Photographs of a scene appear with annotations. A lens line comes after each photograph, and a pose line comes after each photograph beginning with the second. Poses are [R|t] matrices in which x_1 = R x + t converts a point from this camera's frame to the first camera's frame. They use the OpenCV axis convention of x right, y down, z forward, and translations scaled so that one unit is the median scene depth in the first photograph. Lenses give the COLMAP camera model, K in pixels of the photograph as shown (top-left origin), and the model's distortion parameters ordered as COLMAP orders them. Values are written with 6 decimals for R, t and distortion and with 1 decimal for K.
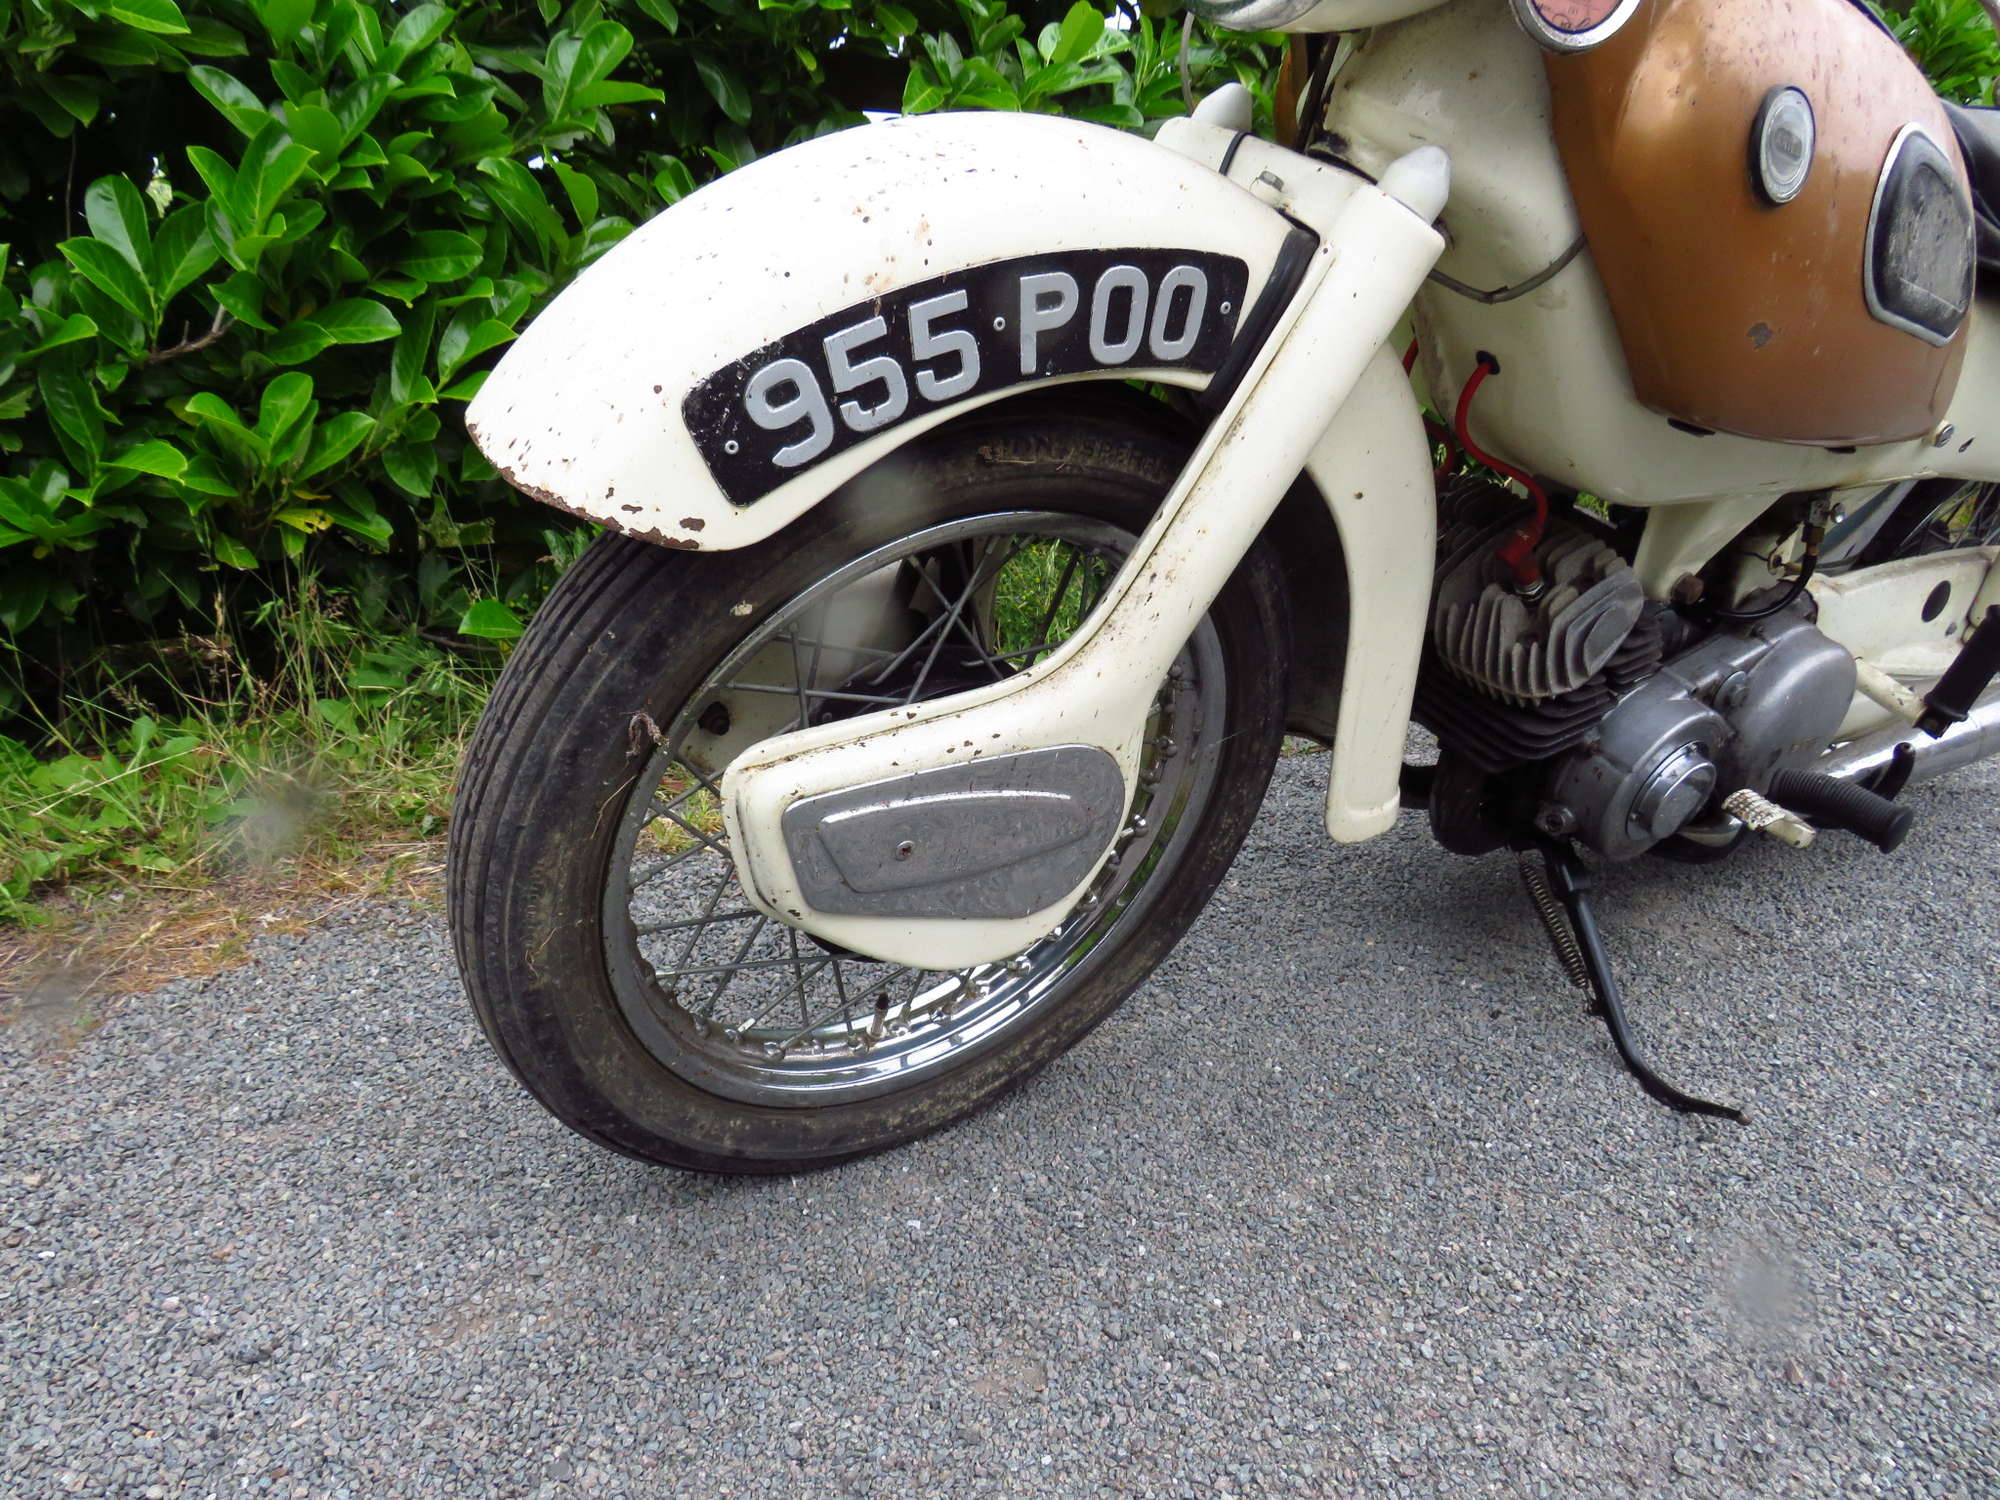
lens RADIAL K [[1436.1, 0, 999.7], [0, 1436.1, 753.5], [0, 0, 1]] dist [-0.026332, -0.005745]
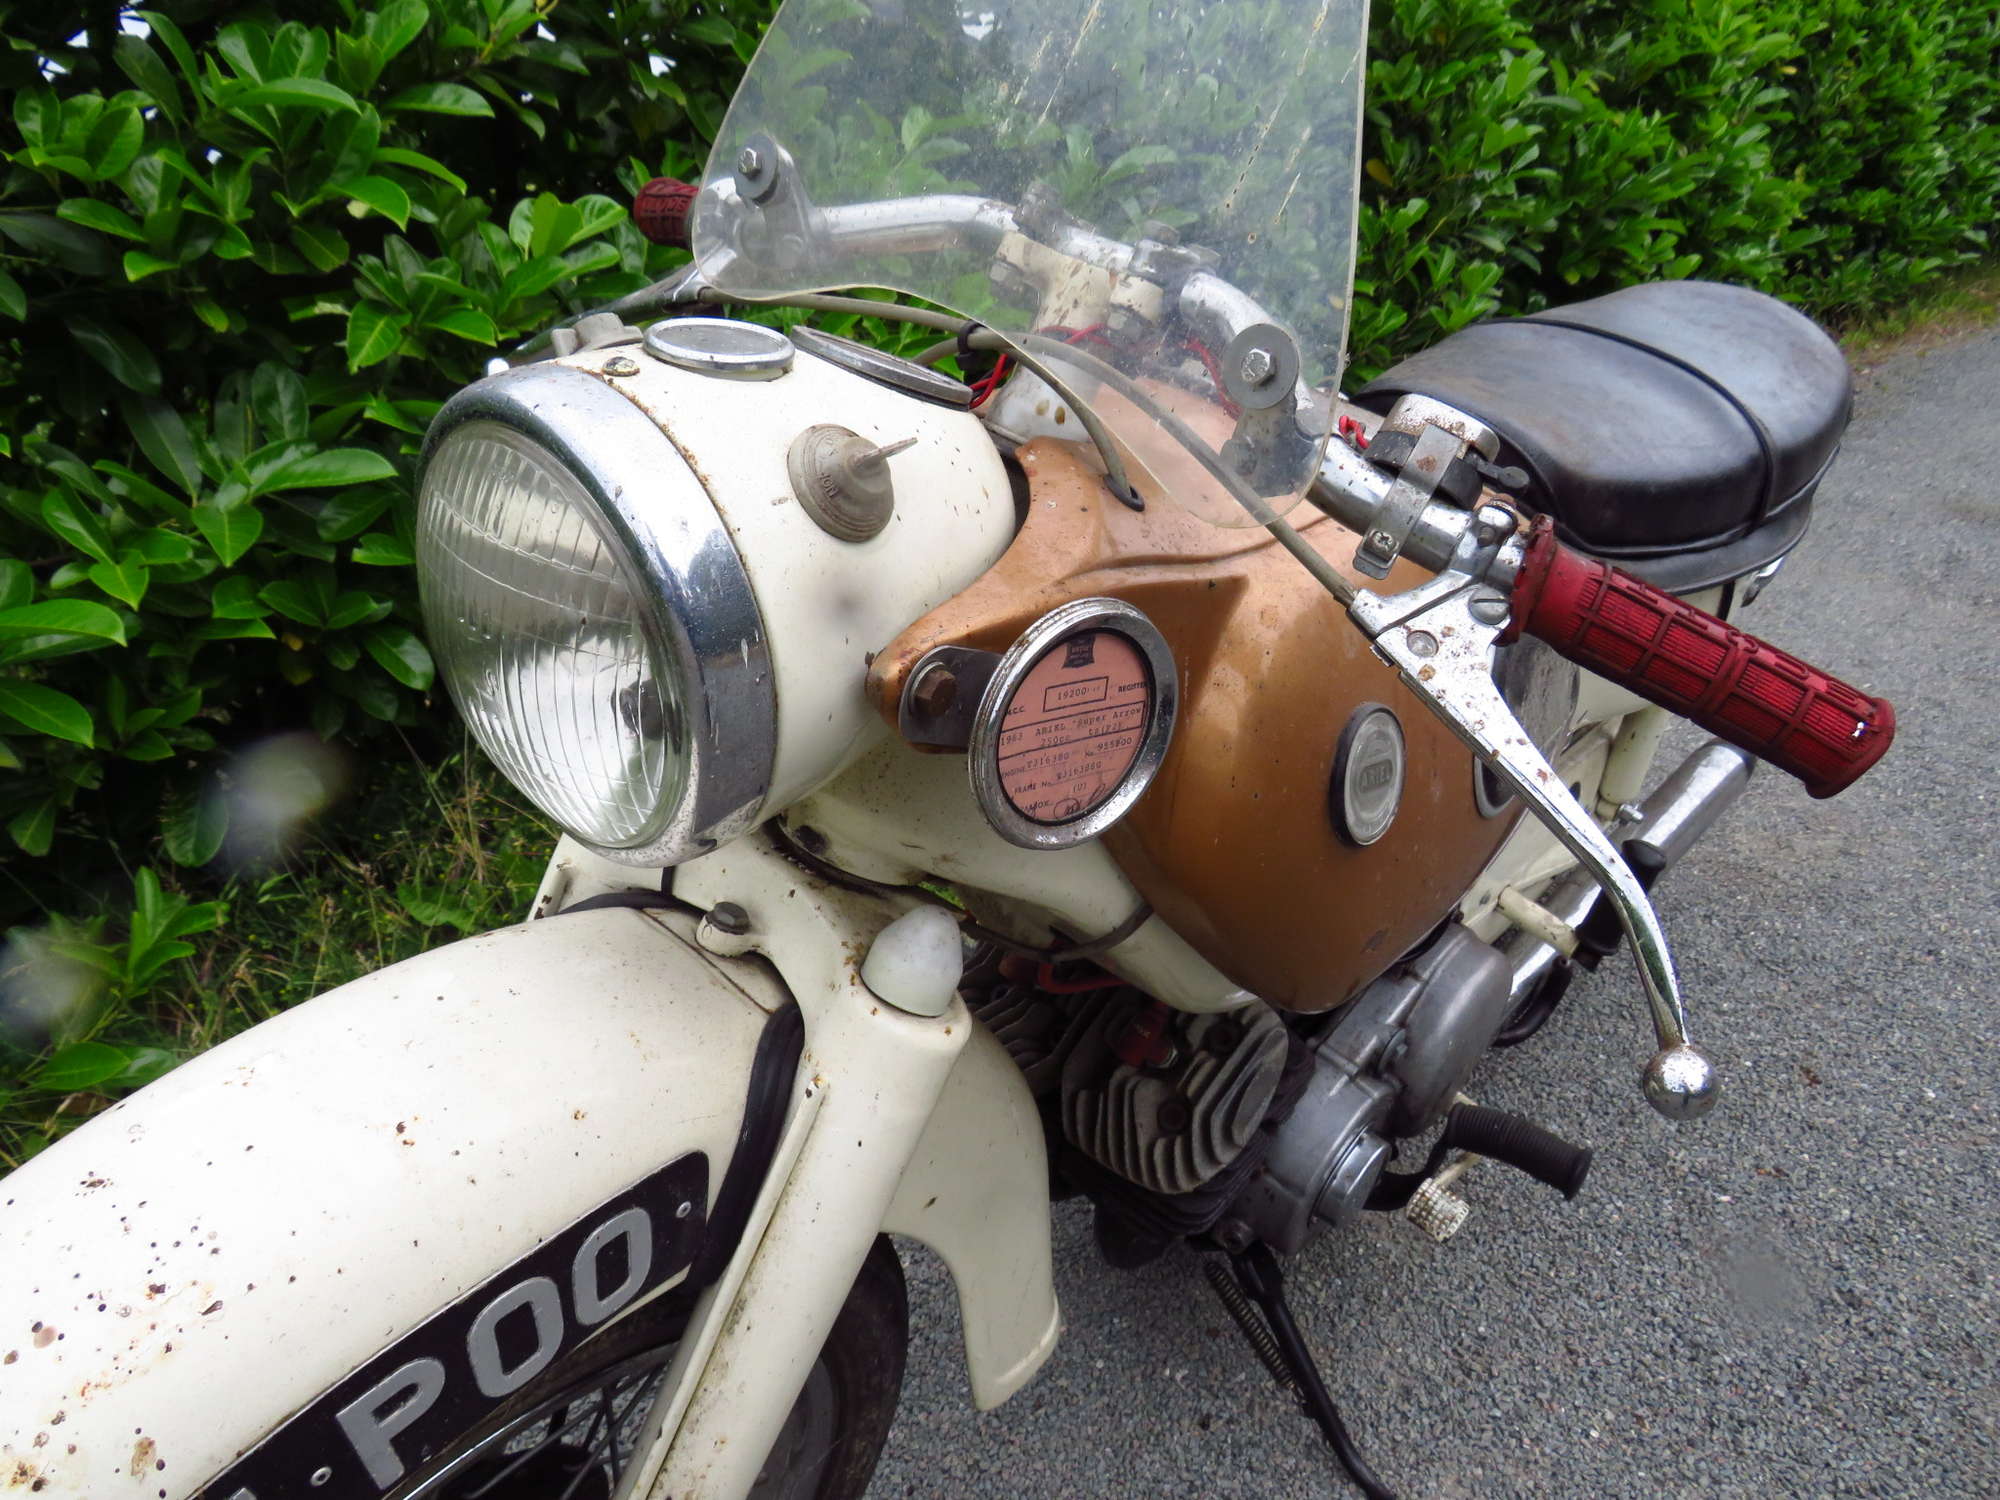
lens RADIAL K [[1436.1, 0, 1006.5], [0, 1436.1, 744.5], [0, 0, 1]] dist [-0.026332, -0.005745]
pose [[0.961008, -0.186722, 0.203955, 0.130684], [0.175398, 0.981830, 0.072419, -0.349393], [-0.213772, -0.033822, 0.976298, 0.173984]]
